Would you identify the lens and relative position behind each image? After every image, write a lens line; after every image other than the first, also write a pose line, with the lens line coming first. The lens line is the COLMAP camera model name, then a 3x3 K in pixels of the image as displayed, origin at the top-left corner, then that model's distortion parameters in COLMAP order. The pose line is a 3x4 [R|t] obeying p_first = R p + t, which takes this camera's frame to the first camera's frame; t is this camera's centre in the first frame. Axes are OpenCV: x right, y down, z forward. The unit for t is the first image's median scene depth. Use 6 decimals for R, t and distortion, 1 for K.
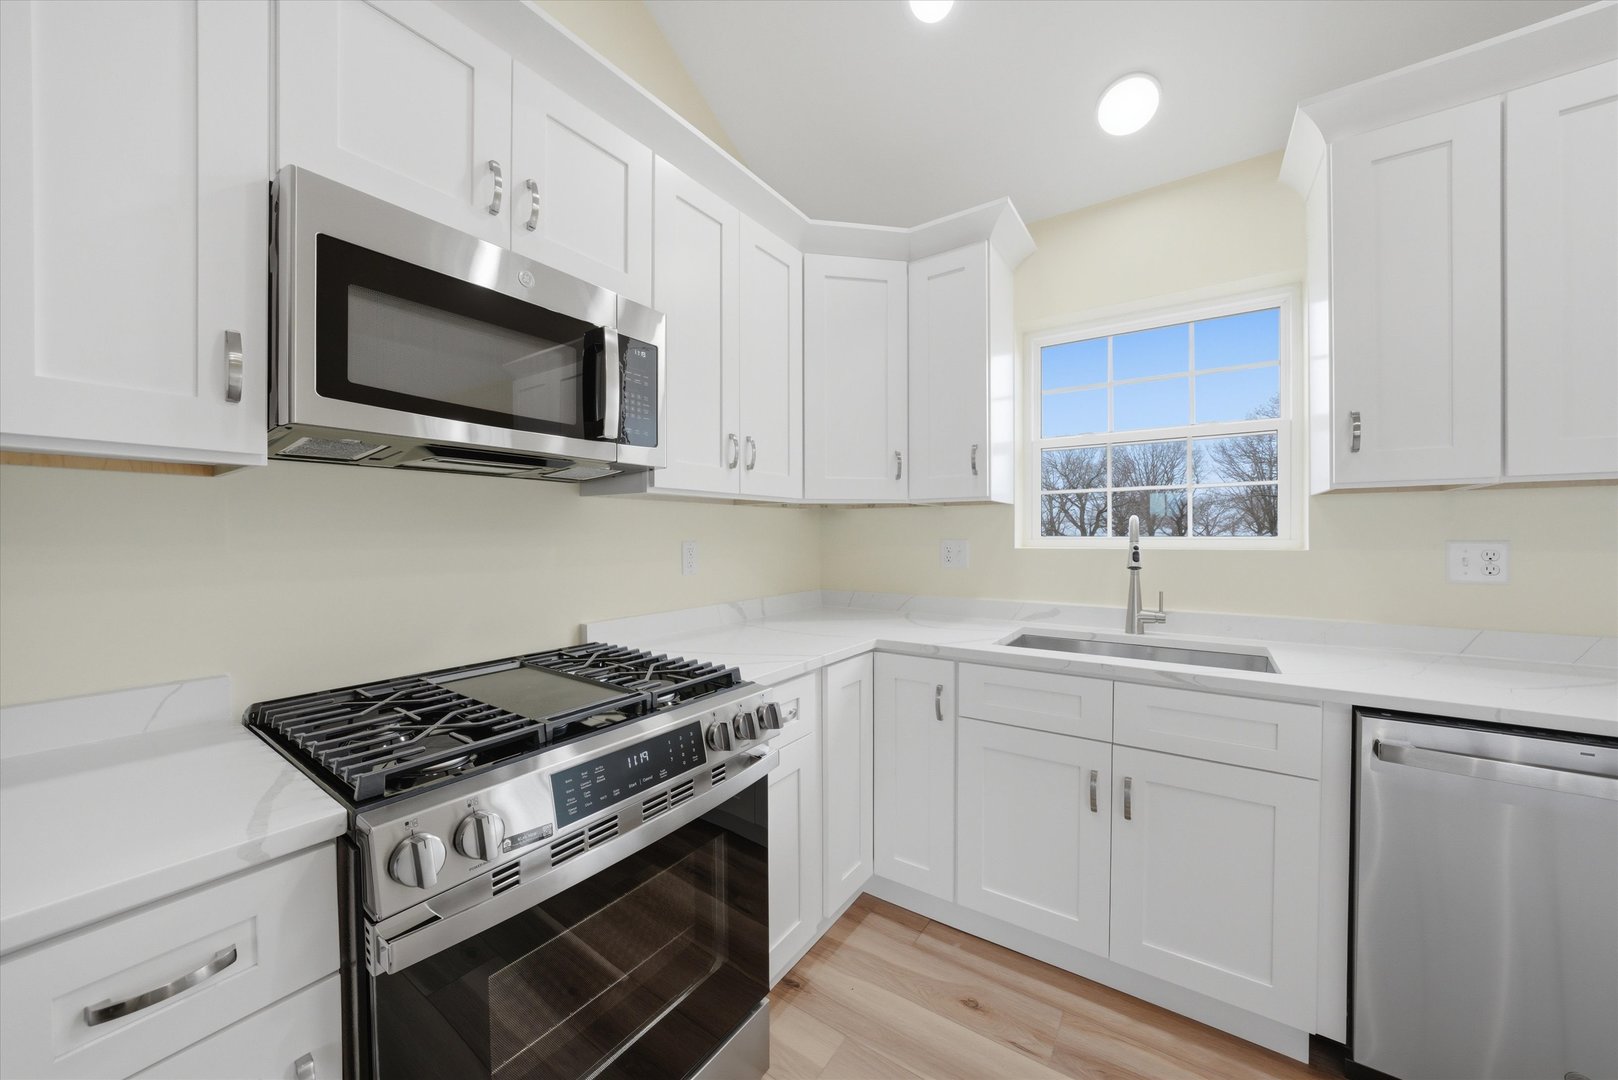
lens RADIAL K [[573.3, 0, 808.9], [0, 573.3, 538.1], [0, 0, 1]] dist [-0.018618, 0.000946]
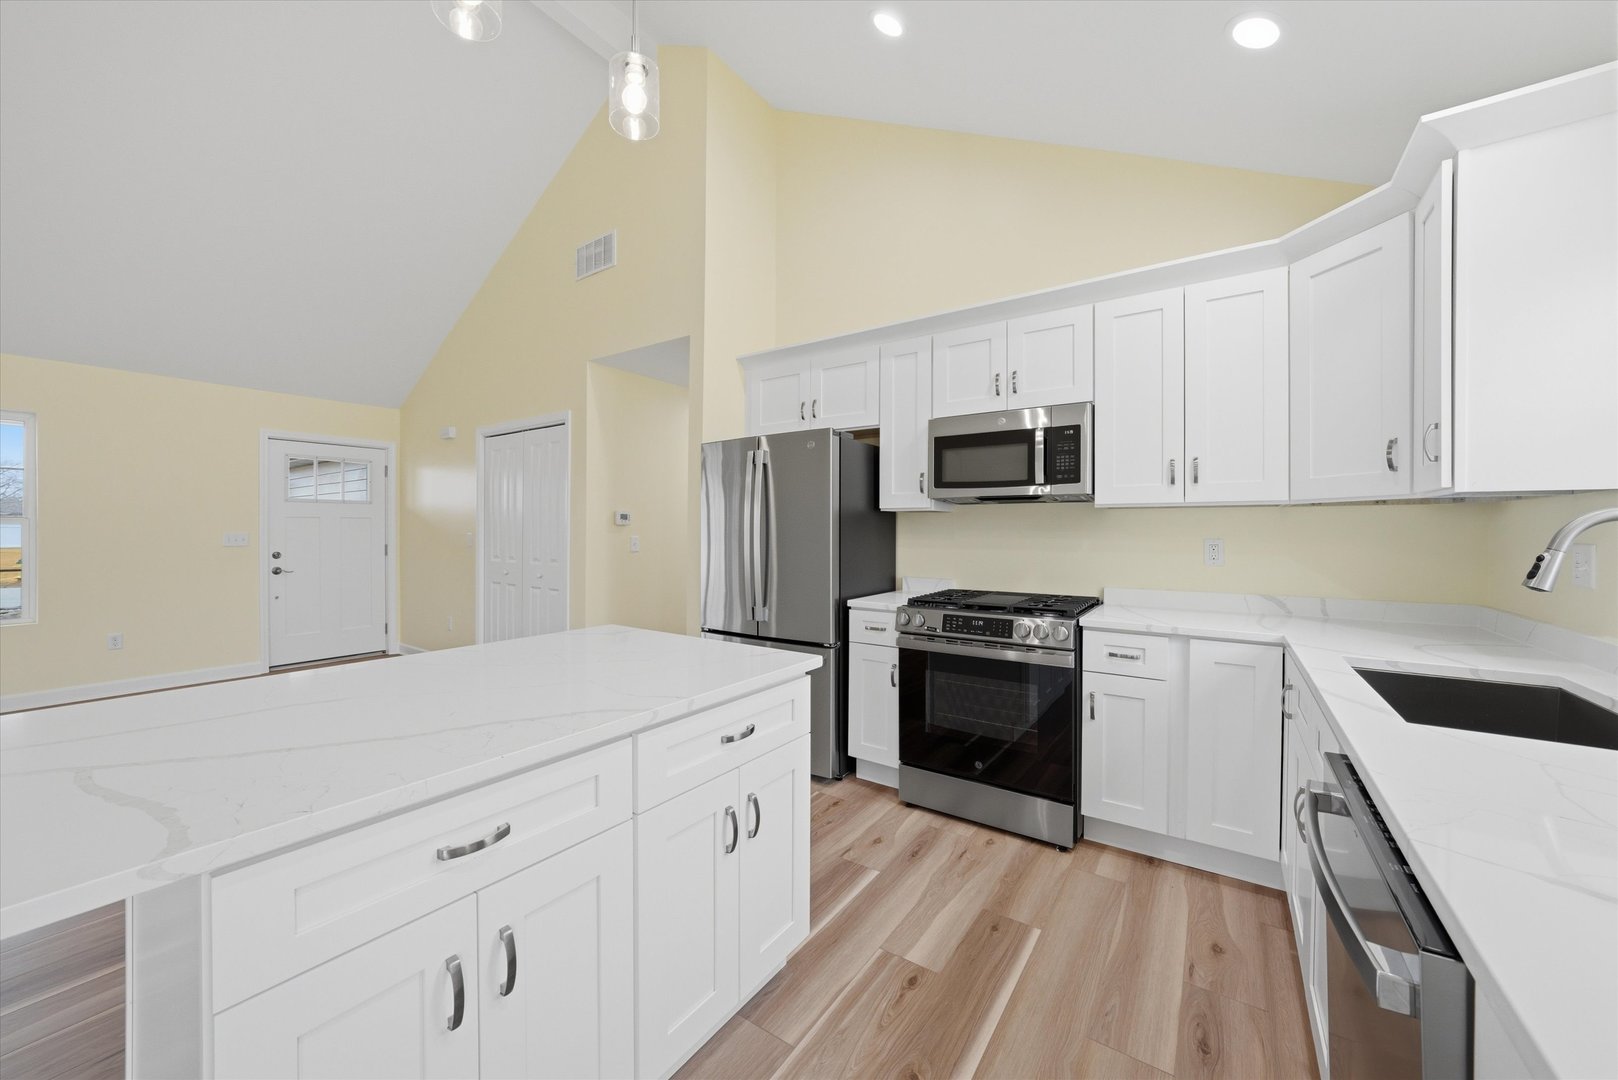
lens RADIAL K [[573.3, 0, 815.3], [0, 573.3, 530.0], [0, 0, 1]] dist [-0.018618, 0.000946]
pose [[0.008524, 0.003242, -0.999958, 1.237379], [-0.012083, 0.999922, 0.003139, -0.008010], [0.999891, 0.012056, 0.008562, 0.154514]]
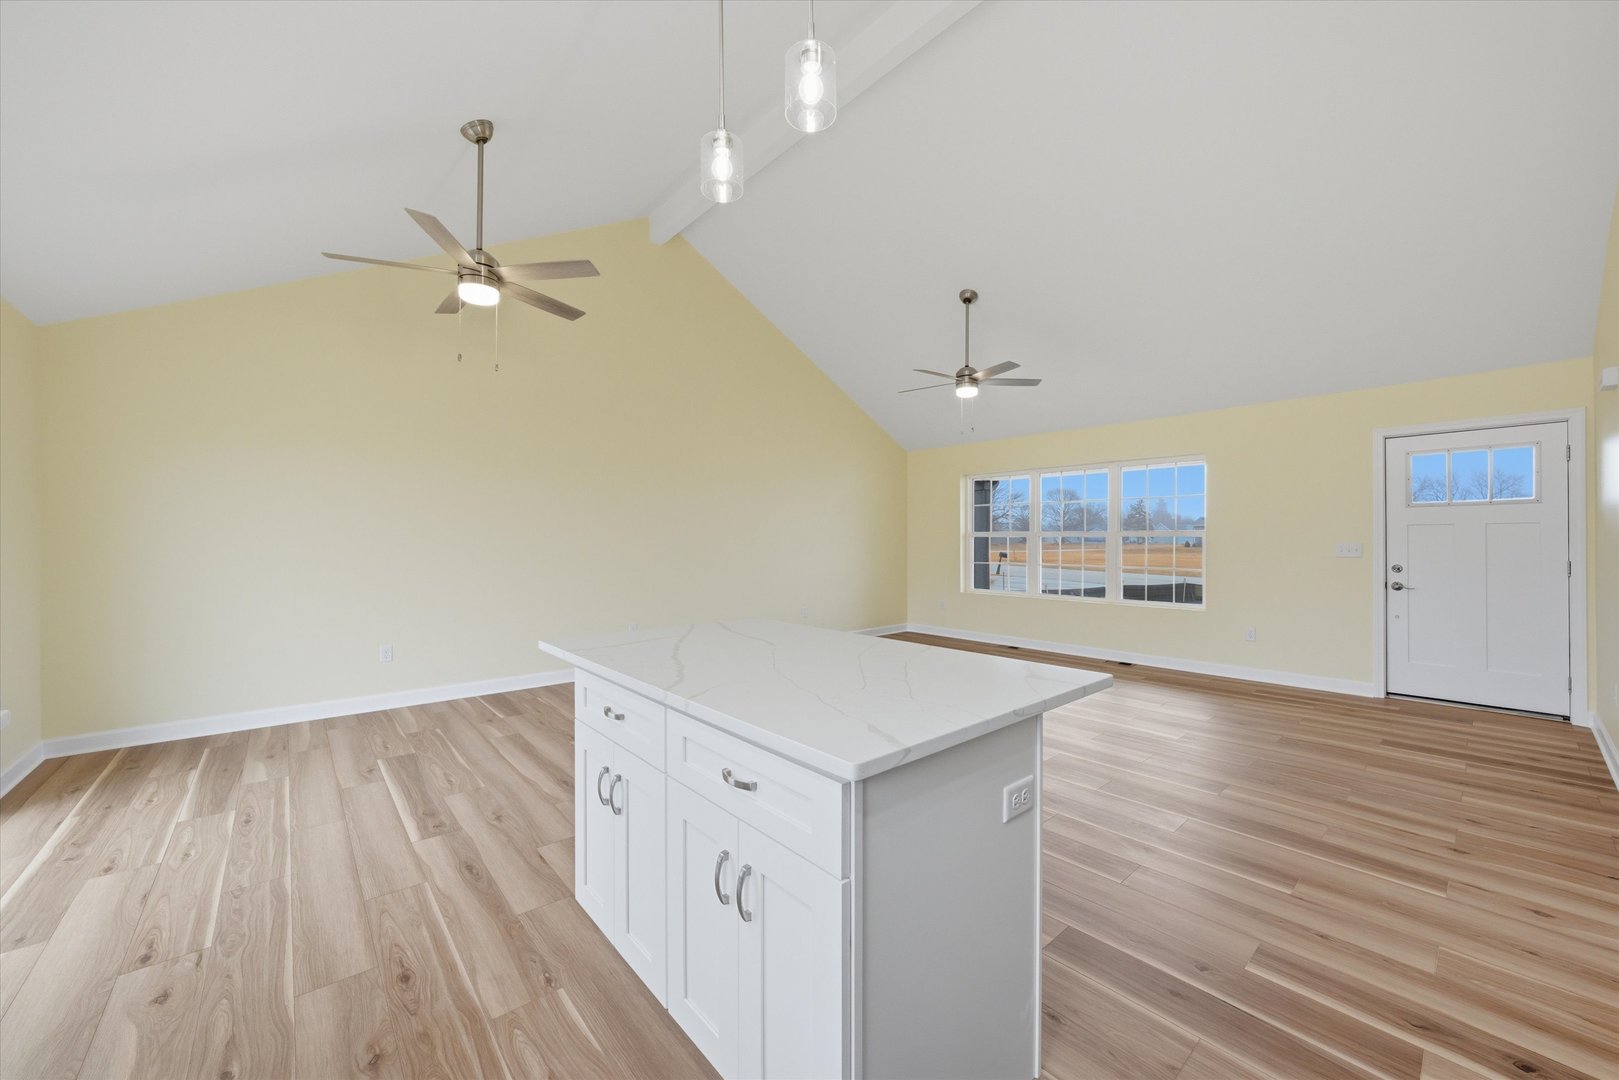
lens RADIAL K [[601.7, 0, 809.6], [0, 601.7, 545.6], [0, 0, 1]] dist [-0.015788, 0.001368]
pose [[-0.968013, 0.003704, 0.250874, 0.206574], [0.007140, 0.999893, 0.012787, 0.006198], [-0.250800, 0.014169, -0.967935, 0.683289]]
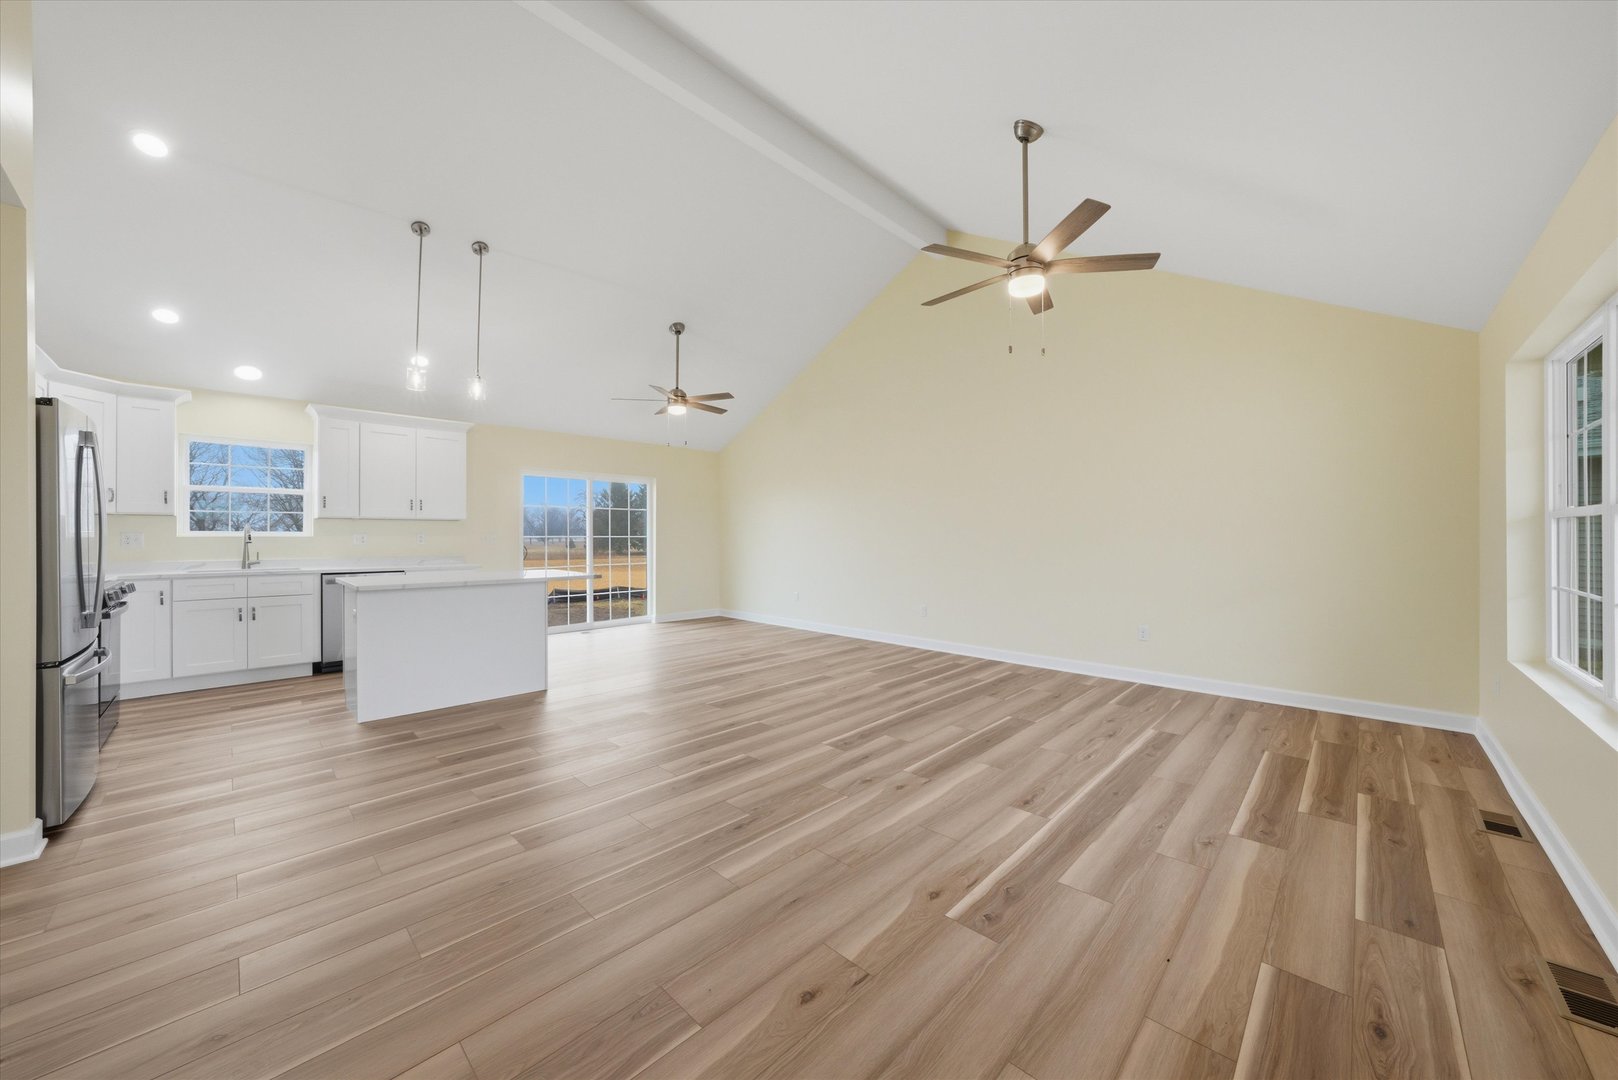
lens RADIAL K [[573.3, 0, 801.3], [0, 573.3, 539.7], [0, 0, 1]] dist [-0.018618, 0.000946]
pose [[0.172268, -0.001604, 0.985049, -1.715743], [0.005566, 0.999984, 0.000655, 0.053889], [-0.985034, 0.005370, 0.172275, -2.179804]]
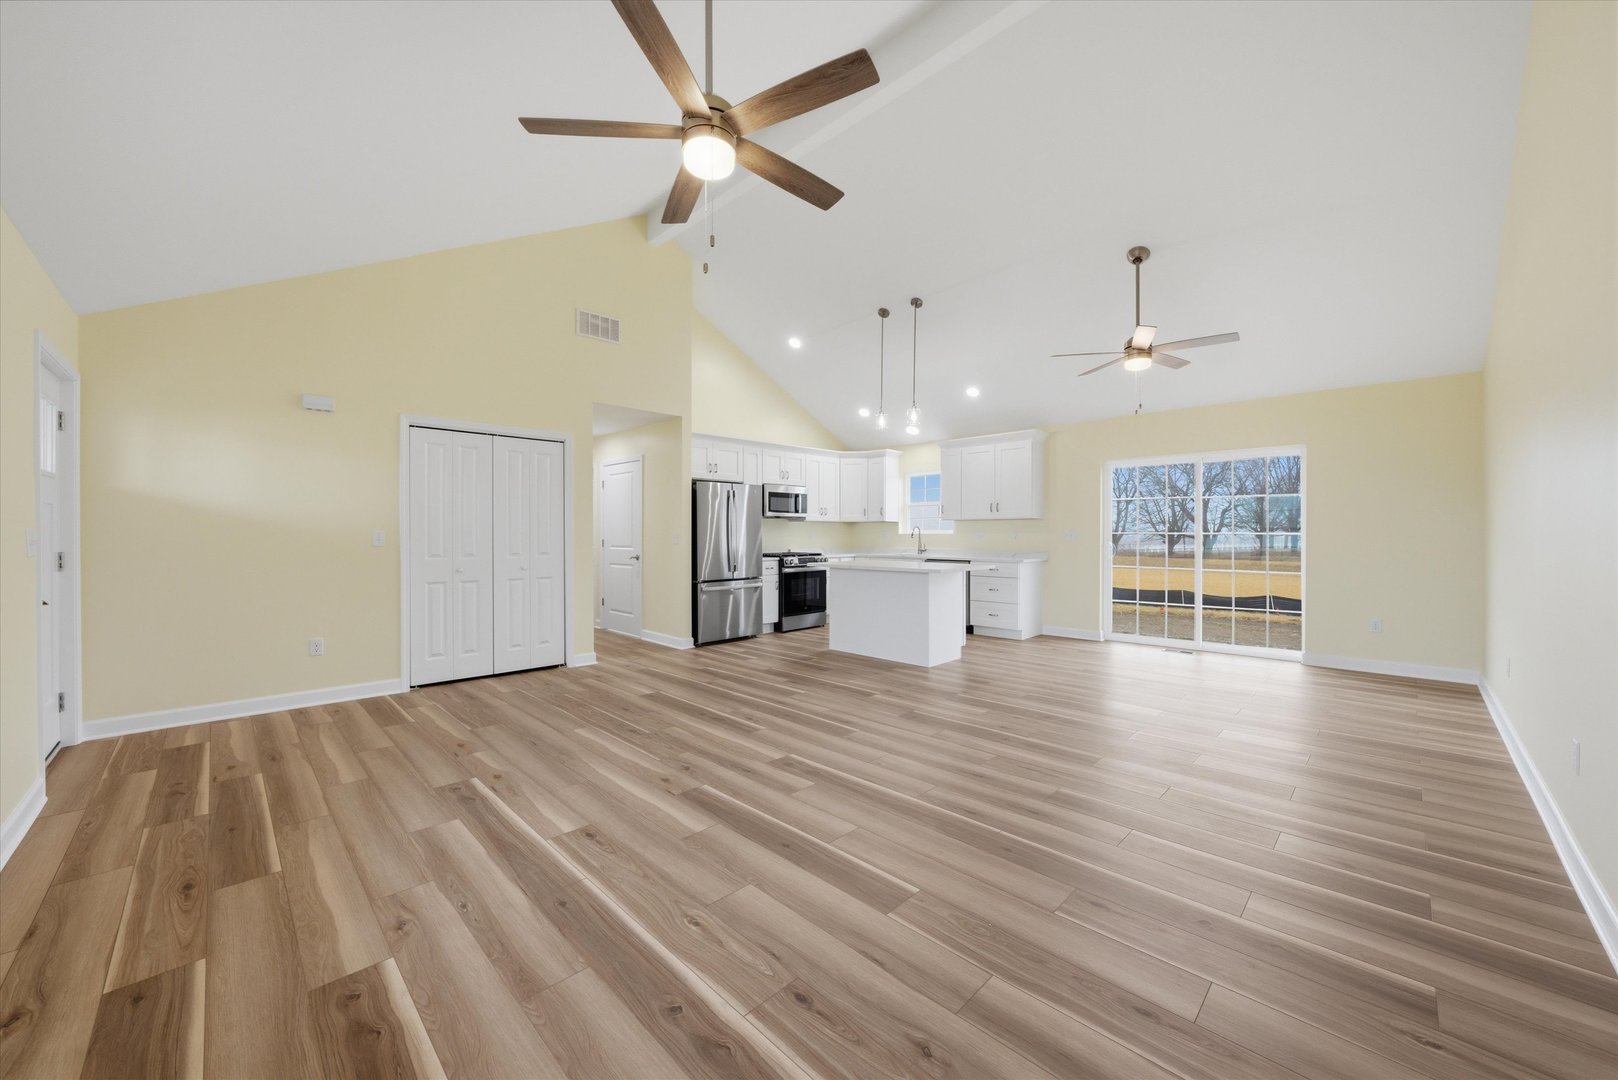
lens RADIAL K [[601.4, 0, 813.1], [0, 601.4, 533.9], [0, 0, 1]] dist [-0.015788, 0.001368]
pose [[0.985040, 0.000794, -0.172325, 0.636552], [-0.002051, 0.999973, -0.007115, 0.062384], [0.172315, 0.007362, 0.985014, -3.799424]]
